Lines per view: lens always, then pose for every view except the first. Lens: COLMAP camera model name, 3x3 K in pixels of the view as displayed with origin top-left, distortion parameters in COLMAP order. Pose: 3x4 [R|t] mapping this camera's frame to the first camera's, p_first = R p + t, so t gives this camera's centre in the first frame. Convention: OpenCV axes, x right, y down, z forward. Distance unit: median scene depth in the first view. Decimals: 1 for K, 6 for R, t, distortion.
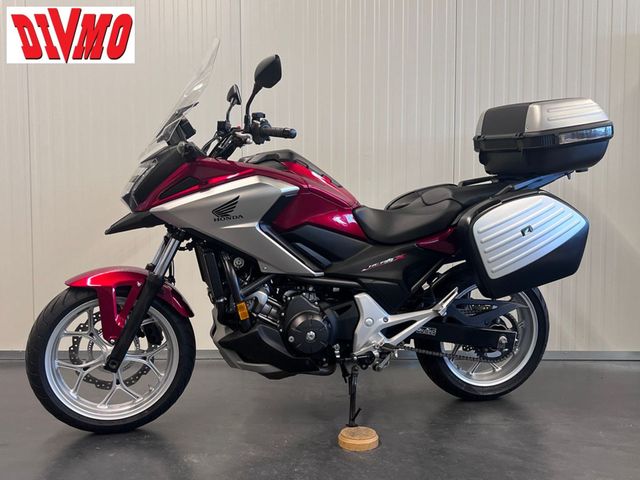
lens RADIAL K [[633.8, 0, 320.0], [0, 633.8, 240.0], [0, 0, 1]] dist [0.128808, -0.002359]
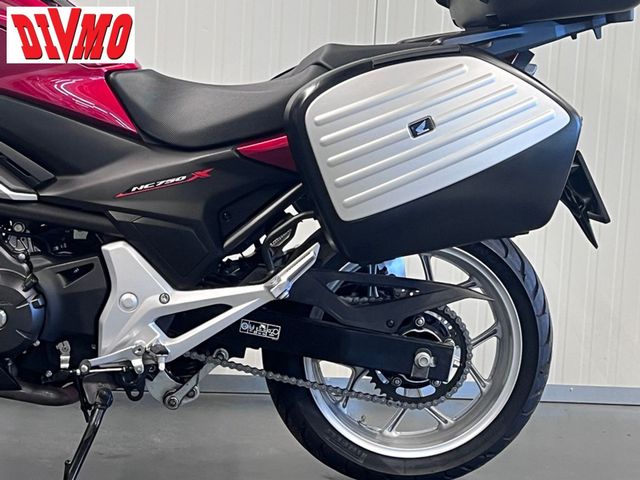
lens RADIAL K [[1343.8, 0, 320.0], [0, 1343.8, 240.0], [0, 0, 1]] dist [0.241595, -0.175758]
pose [[0.989252, 0.058737, -0.133906, 0.369446], [-0.057124, 0.998241, 0.015858, 0.056986], [0.134602, -0.008038, 0.990867, -0.028211]]
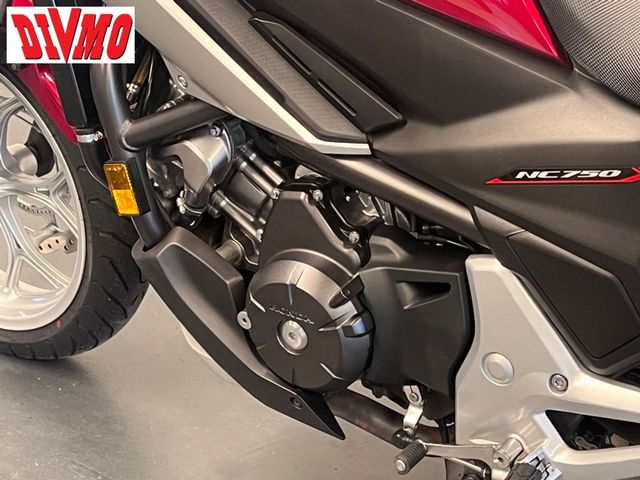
lens RADIAL K [[1368.6, 0, 331.6], [0, 1368.6, 238.3], [0, 0, 1]] dist [0.157617, -0.110453]
pose [[0.647370, 0.352194, -0.675923, 0.407776], [-0.084651, 0.914571, 0.395468, -0.143943], [0.757461, -0.198797, 0.621879, 0.607696]]
